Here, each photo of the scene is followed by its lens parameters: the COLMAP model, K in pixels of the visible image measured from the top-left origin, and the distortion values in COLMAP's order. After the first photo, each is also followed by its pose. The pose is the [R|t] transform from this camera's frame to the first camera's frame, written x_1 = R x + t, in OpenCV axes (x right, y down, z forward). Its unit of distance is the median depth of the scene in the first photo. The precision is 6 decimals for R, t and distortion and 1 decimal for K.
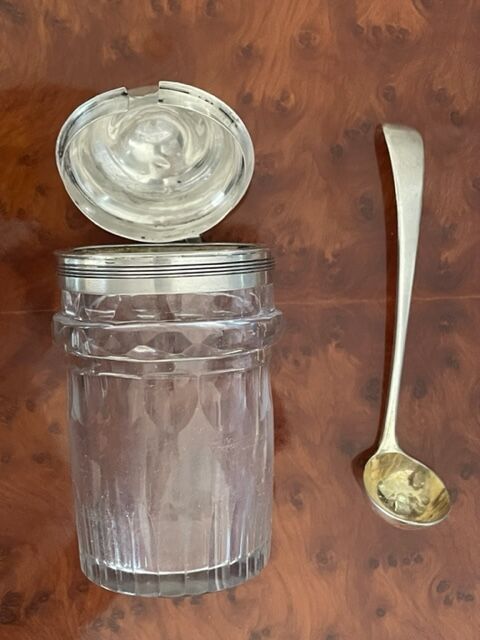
lens RADIAL K [[945.9, 0, 241.5], [0, 945.9, 256.3], [0, 0, 1]] dist [0.037331, -0.042986]
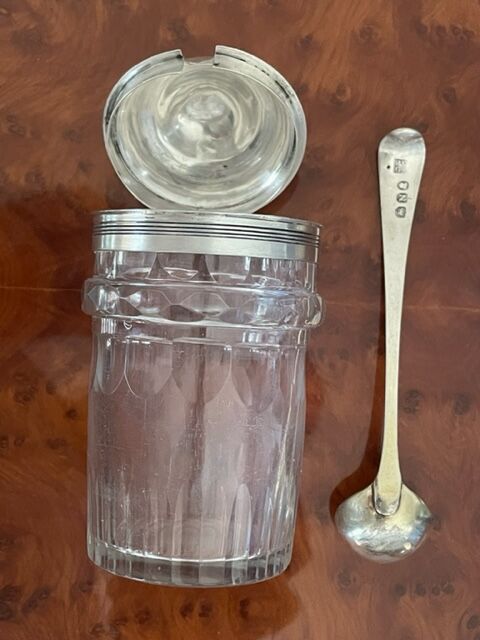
lens RADIAL K [[945.9, 0, 241.5], [0, 945.9, 256.3], [0, 0, 1]] dist [0.037331, -0.042986]
pose [[0.996144, 0.080218, -0.035520, -0.007916], [-0.082950, 0.993039, -0.083625, 0.091207], [0.028565, 0.086249, 0.995864, 0.045967]]
